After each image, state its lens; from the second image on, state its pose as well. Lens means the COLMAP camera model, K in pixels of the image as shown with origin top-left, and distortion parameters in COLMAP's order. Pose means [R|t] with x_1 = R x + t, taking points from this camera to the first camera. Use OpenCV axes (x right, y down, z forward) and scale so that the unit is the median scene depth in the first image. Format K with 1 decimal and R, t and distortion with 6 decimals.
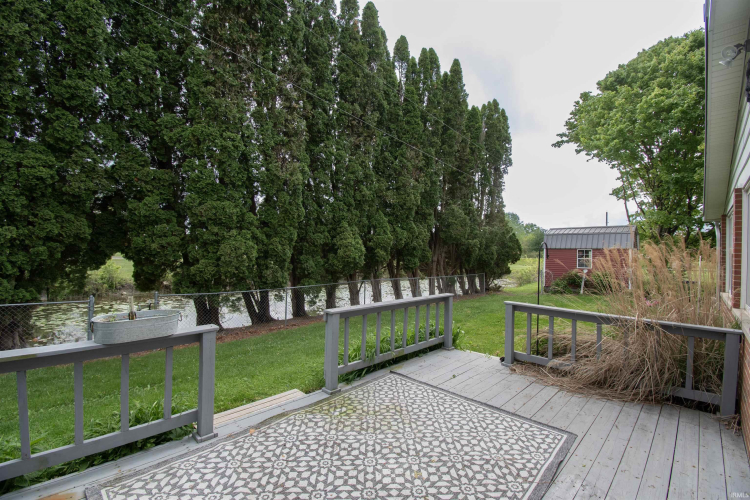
lens RADIAL K [[327.7, 0, 375.0], [0, 327.7, 253.0], [0, 0, 1]] dist [-0.005409, -0.001261]
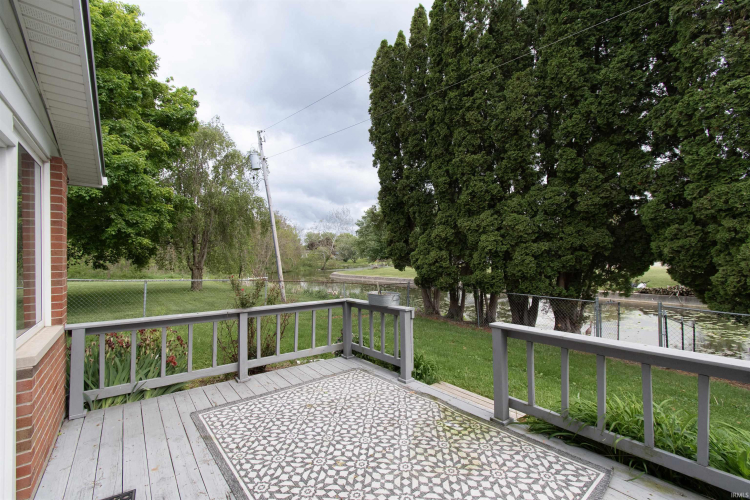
lens RADIAL K [[327.7, 0, 374.7], [0, 327.7, 254.1], [0, 0, 1]] dist [-0.005409, -0.001261]
pose [[-0.137486, -0.031547, -0.990001, 0.868994], [0.010656, 0.999388, -0.033326, 0.024324], [0.990446, -0.015131, -0.137065, 0.925922]]
